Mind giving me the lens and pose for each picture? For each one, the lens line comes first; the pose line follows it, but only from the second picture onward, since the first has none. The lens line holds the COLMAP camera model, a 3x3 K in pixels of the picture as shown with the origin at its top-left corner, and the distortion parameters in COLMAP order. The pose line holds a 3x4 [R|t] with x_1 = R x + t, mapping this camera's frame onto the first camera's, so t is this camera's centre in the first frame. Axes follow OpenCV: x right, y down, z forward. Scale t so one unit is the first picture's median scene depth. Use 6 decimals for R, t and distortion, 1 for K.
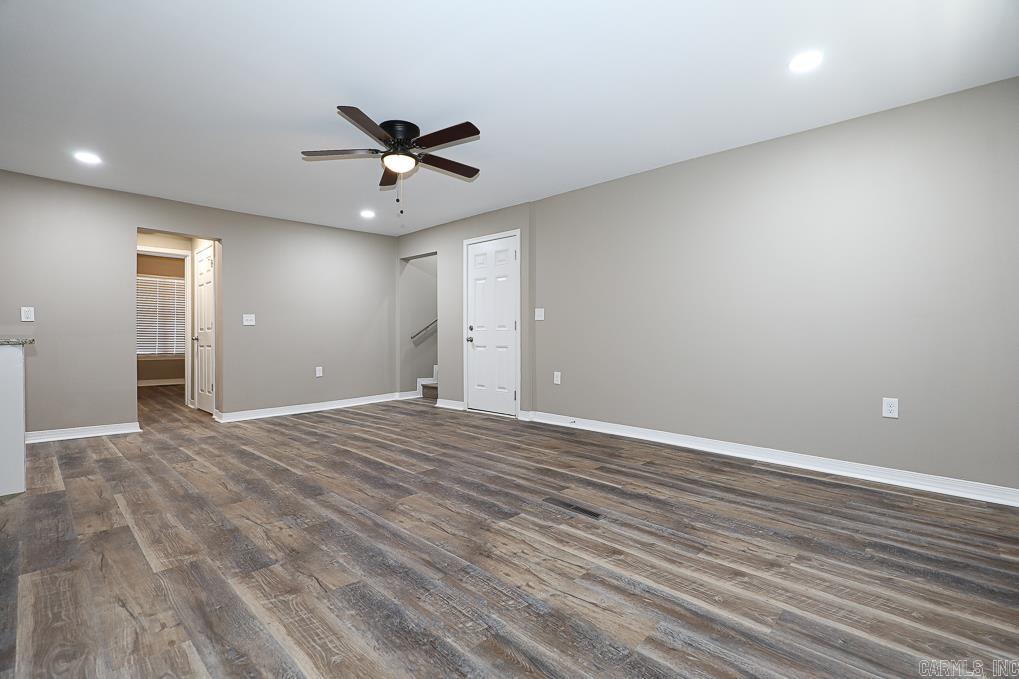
lens RADIAL K [[462.6, 0, 513.4], [0, 462.6, 337.7], [0, 0, 1]] dist [-0.013789, 0.001526]
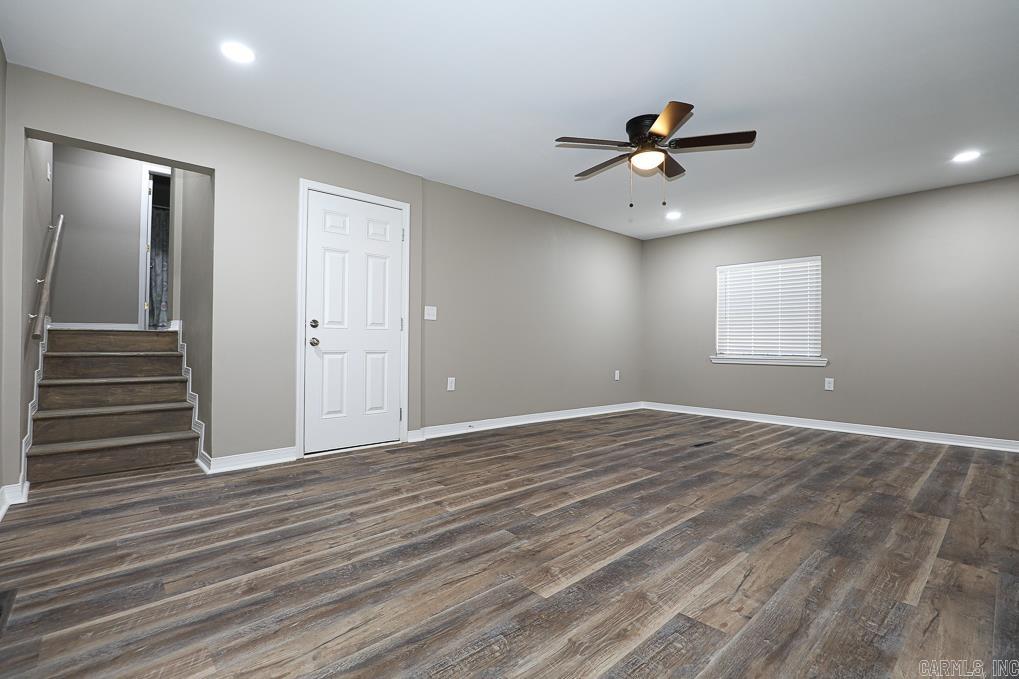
lens RADIAL K [[464.7, 0, 513.1], [0, 464.7, 337.8], [0, 0, 1]] dist [-0.029486, 0.006755]
pose [[0.081430, 0.010842, 0.996620, -1.390873], [-0.005506, 0.999930, -0.010429, 0.006138], [-0.996664, -0.004638, 0.081484, 1.362504]]
